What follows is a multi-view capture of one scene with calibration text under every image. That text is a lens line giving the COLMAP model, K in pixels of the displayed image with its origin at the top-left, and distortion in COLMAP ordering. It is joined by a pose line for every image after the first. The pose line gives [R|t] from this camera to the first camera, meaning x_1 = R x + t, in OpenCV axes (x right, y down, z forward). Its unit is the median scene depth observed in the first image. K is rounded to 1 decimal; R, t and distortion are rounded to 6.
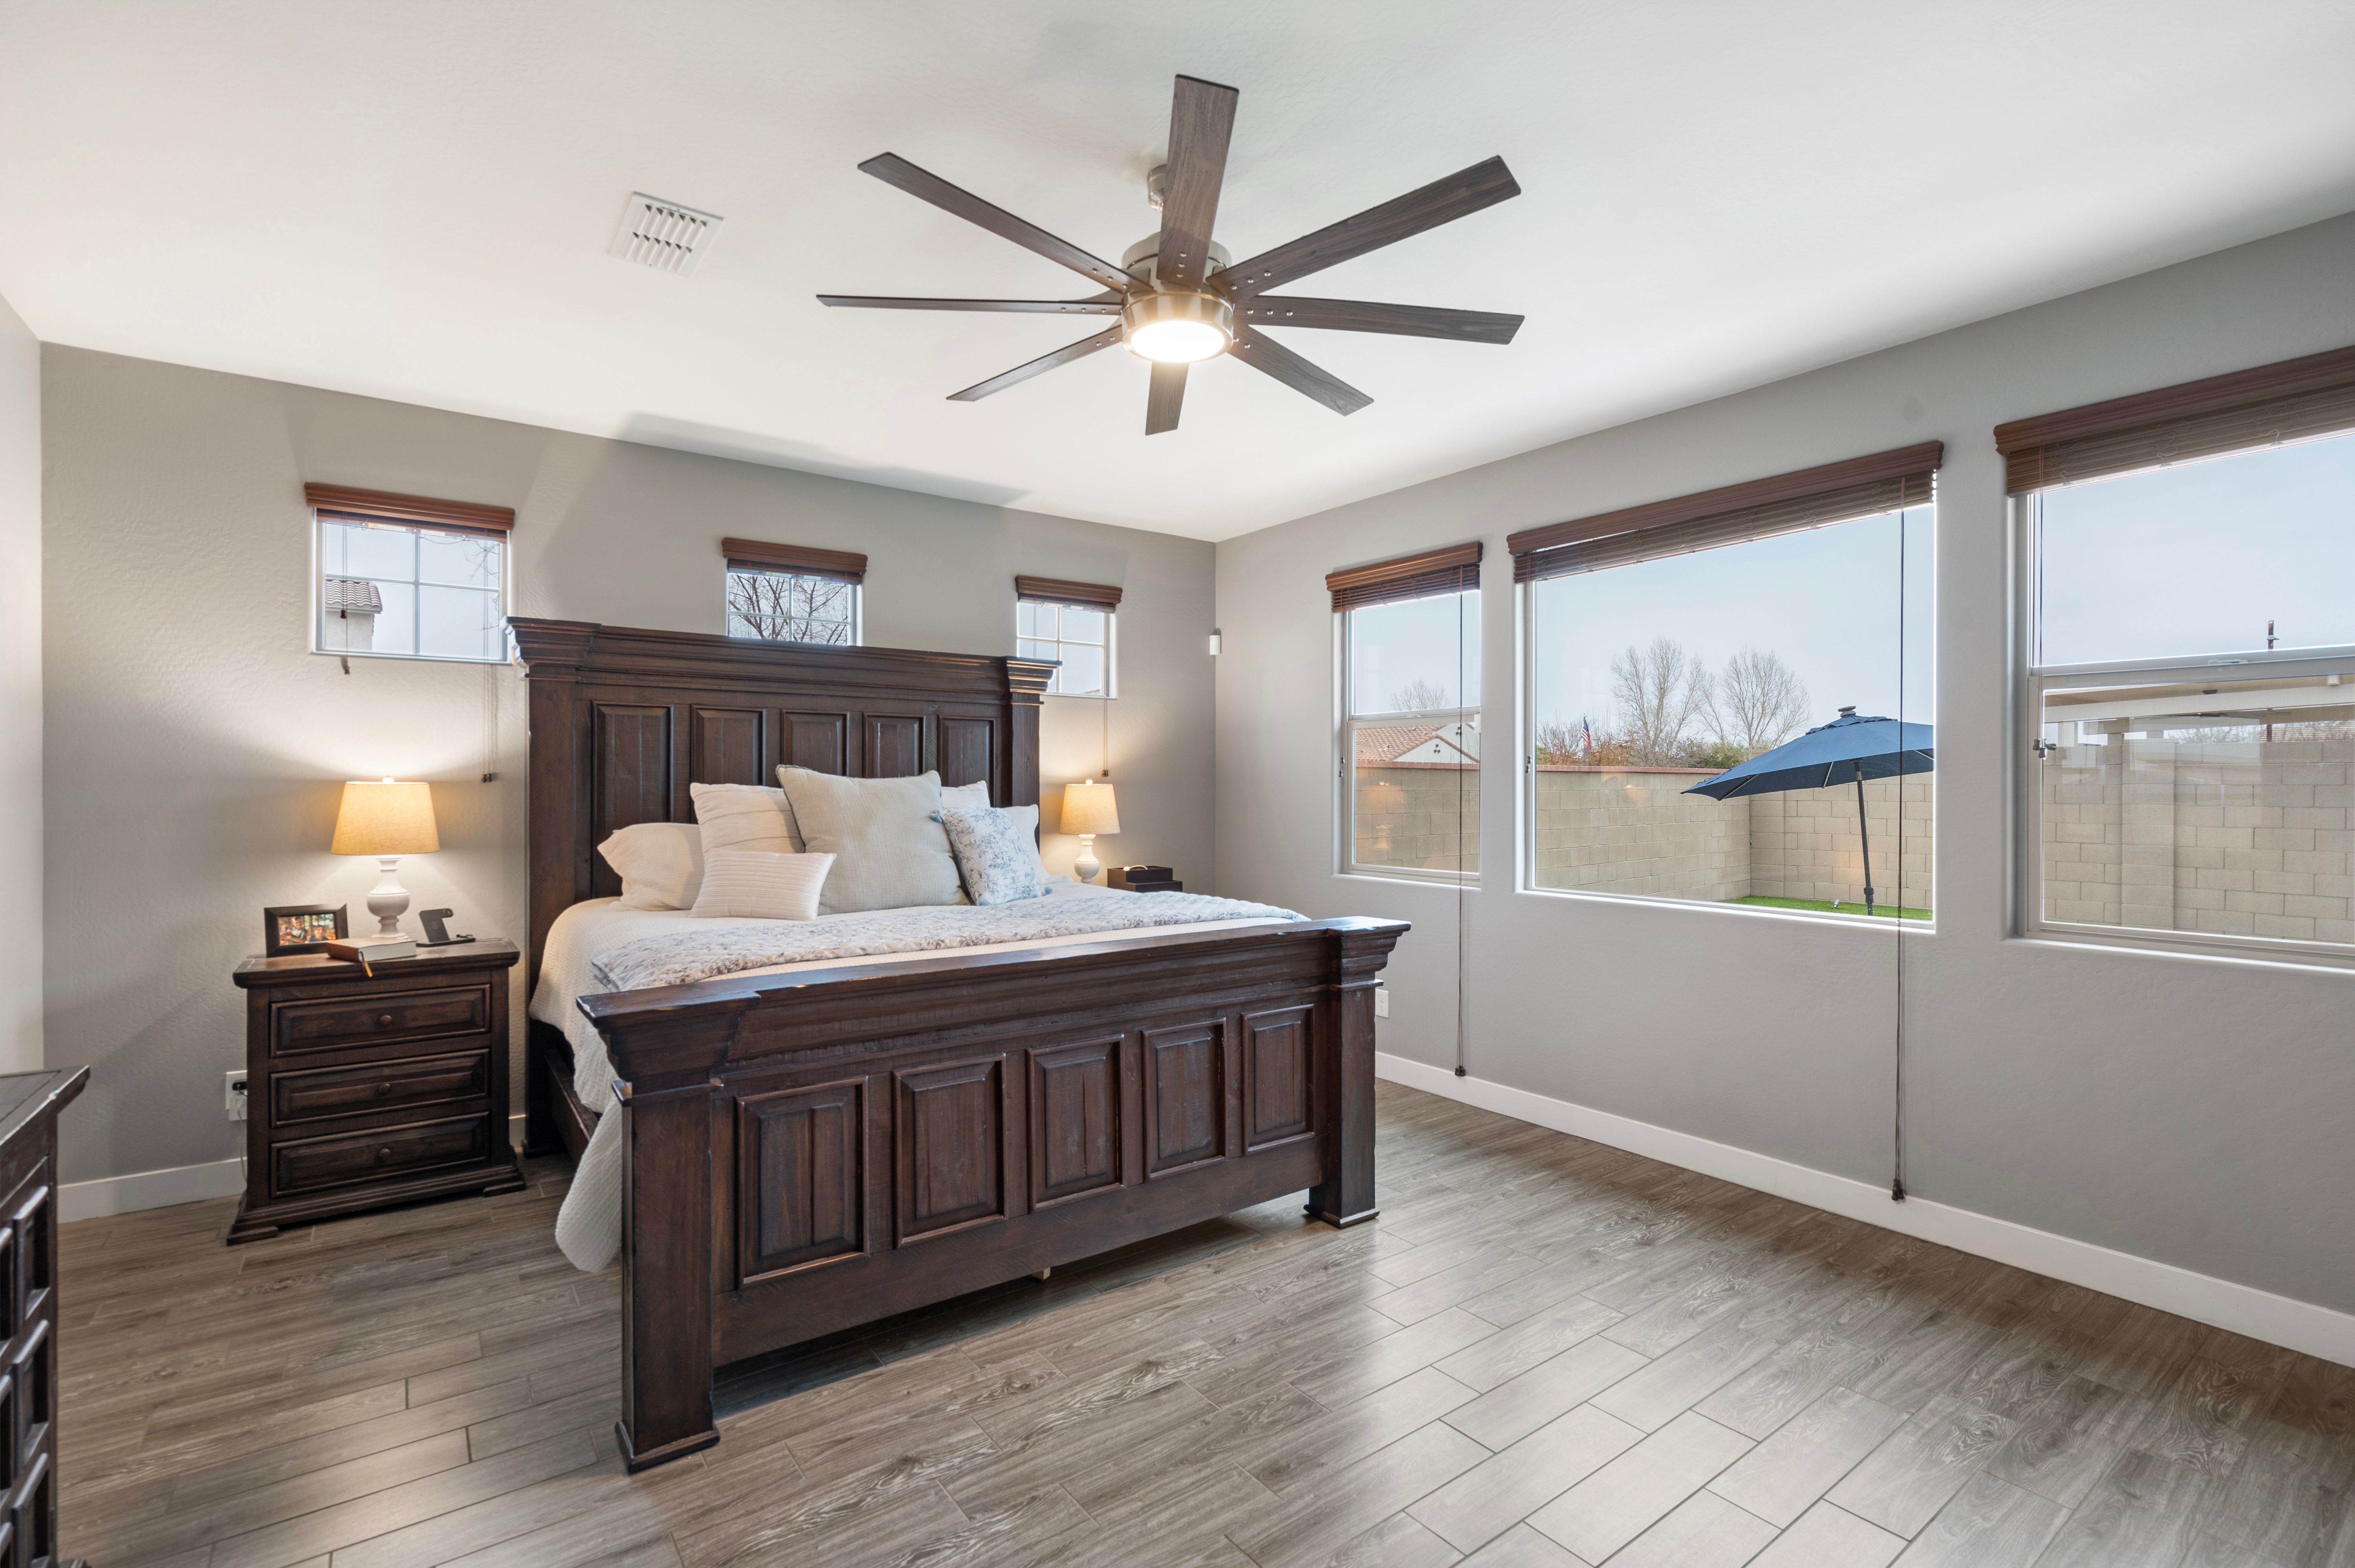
lens RADIAL K [[1067.7, 0, 1170.6], [0, 1067.7, 786.8], [0, 0, 1]] dist [0.001587, 0.000798]
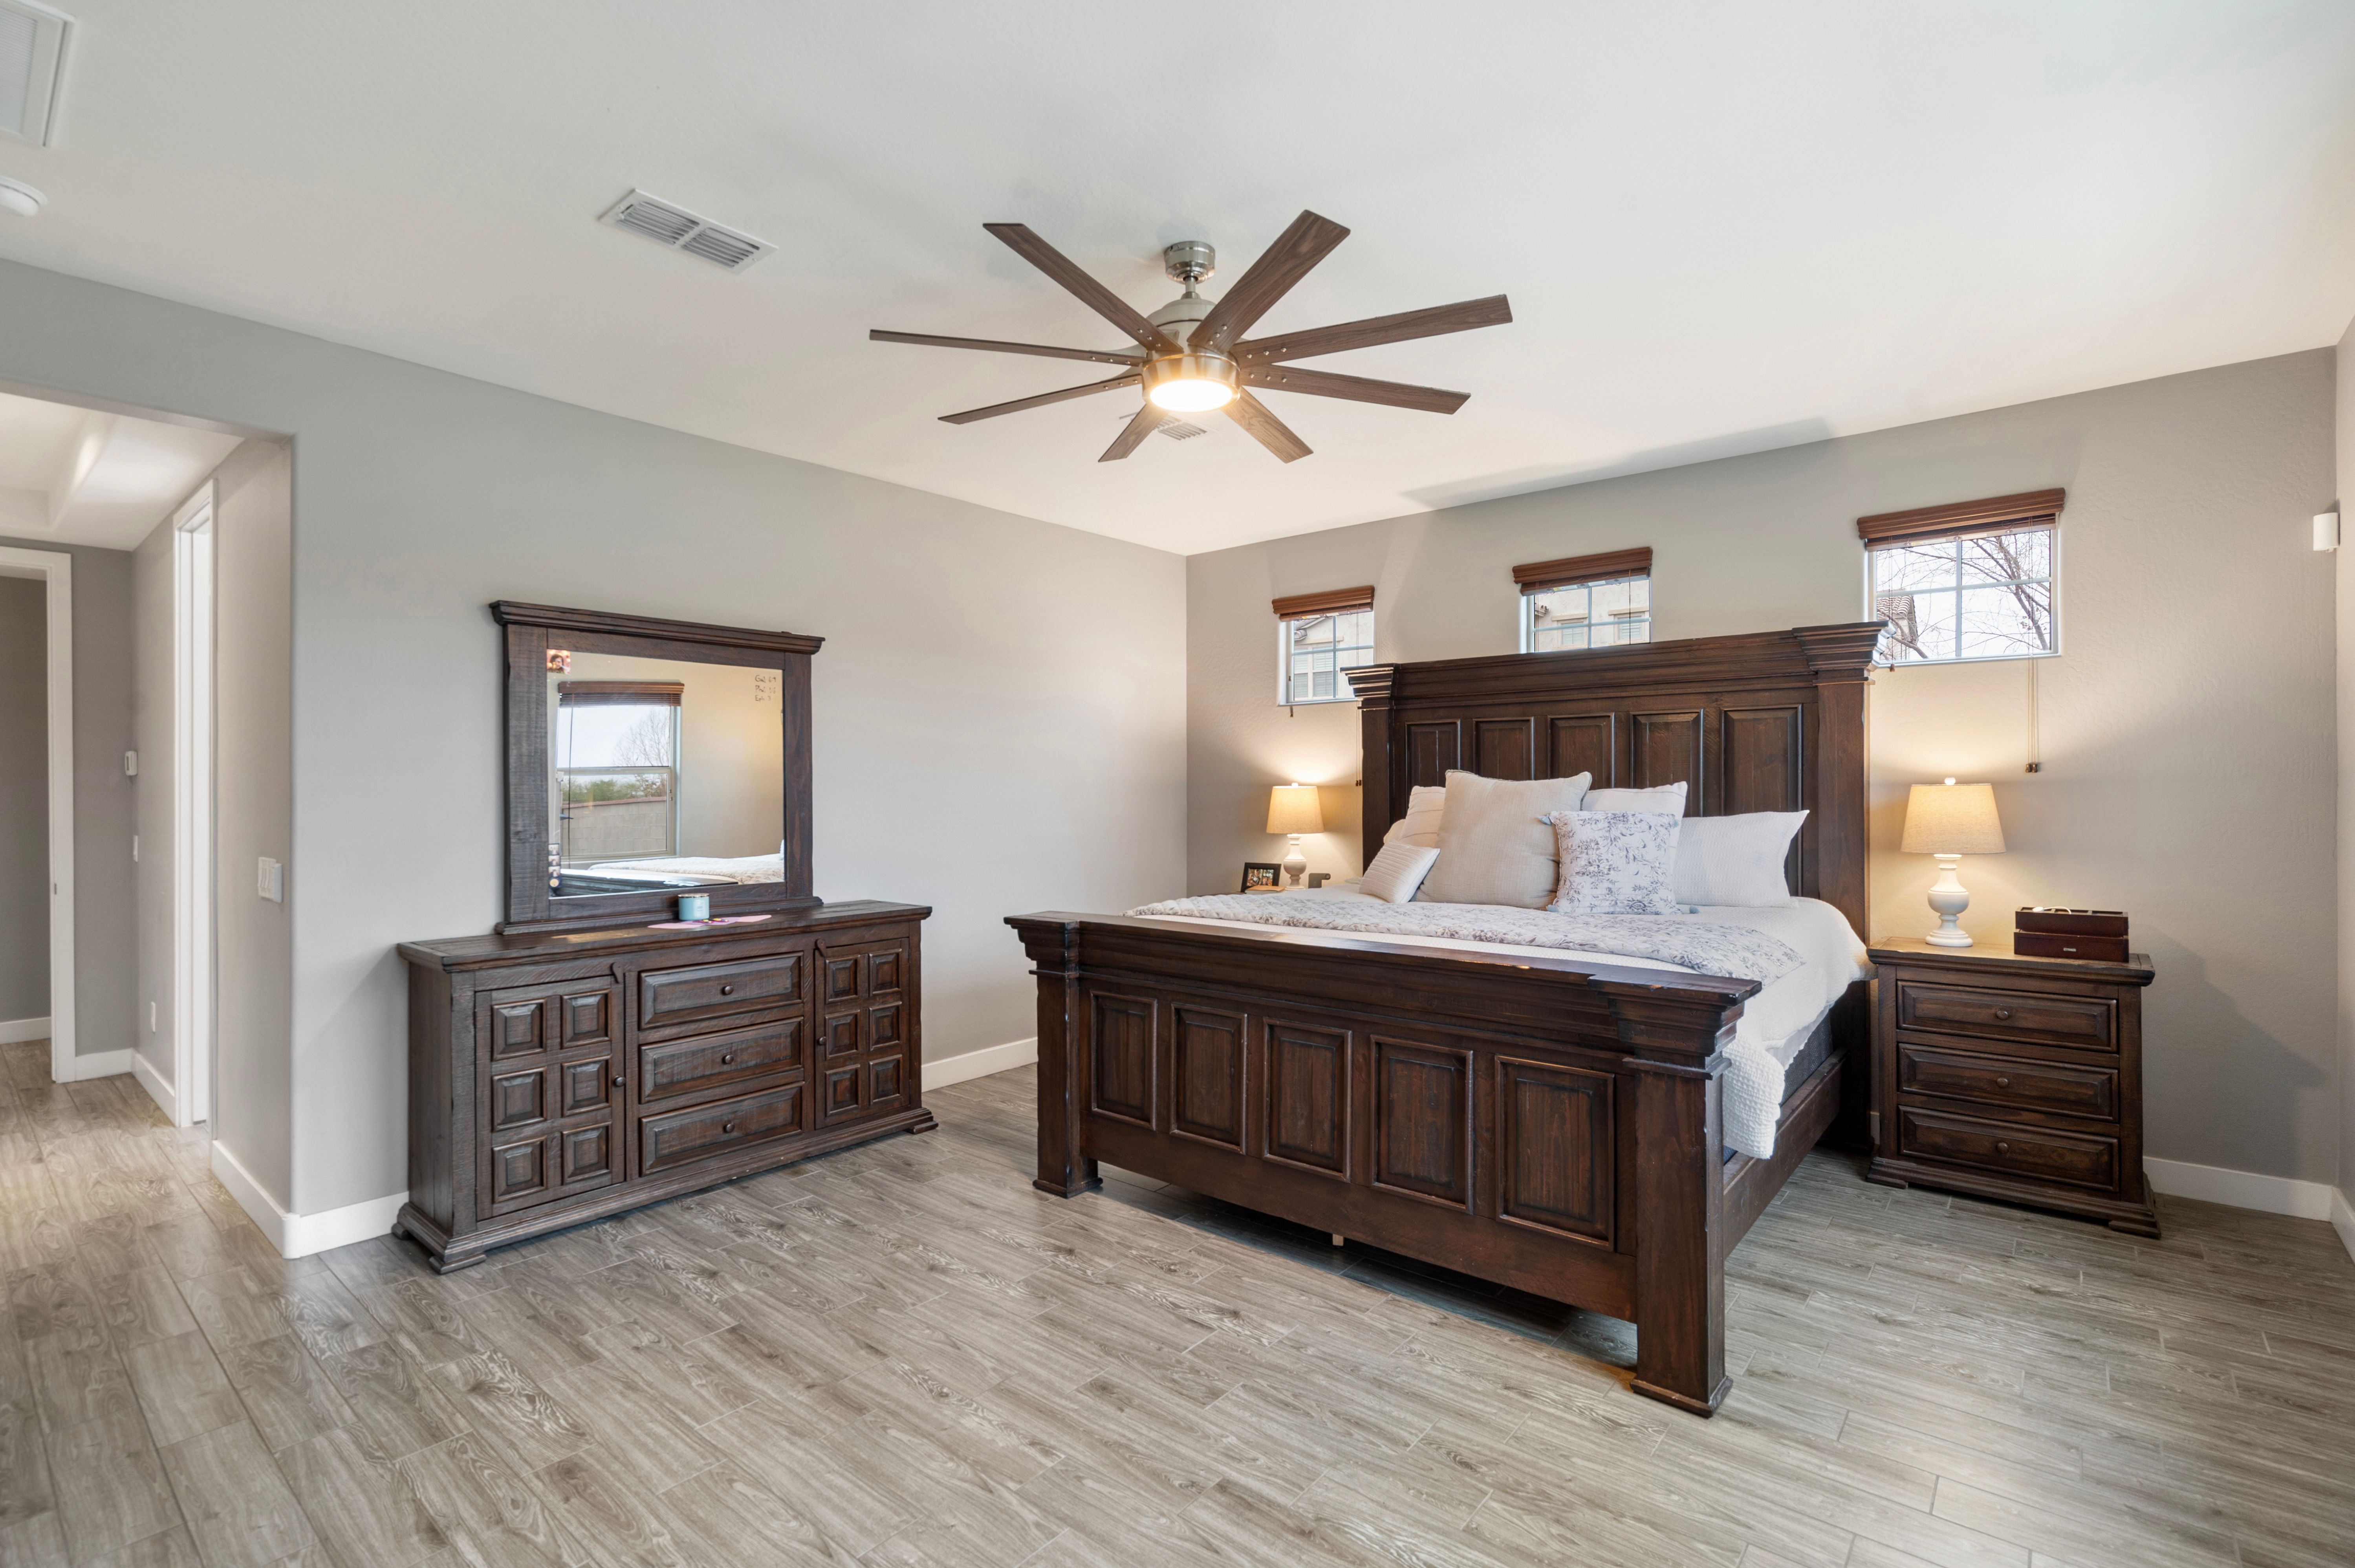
lens RADIAL K [[1071.5, 0, 1171.9], [0, 1071.5, 778.8], [0, 0, 1]] dist [-0.000277, -0.000543]
pose [[0.239239, -0.011743, -0.970890, 0.683660], [0.002512, 0.999931, -0.011475, 0.001263], [0.970957, 0.000307, 0.239252, 0.440829]]
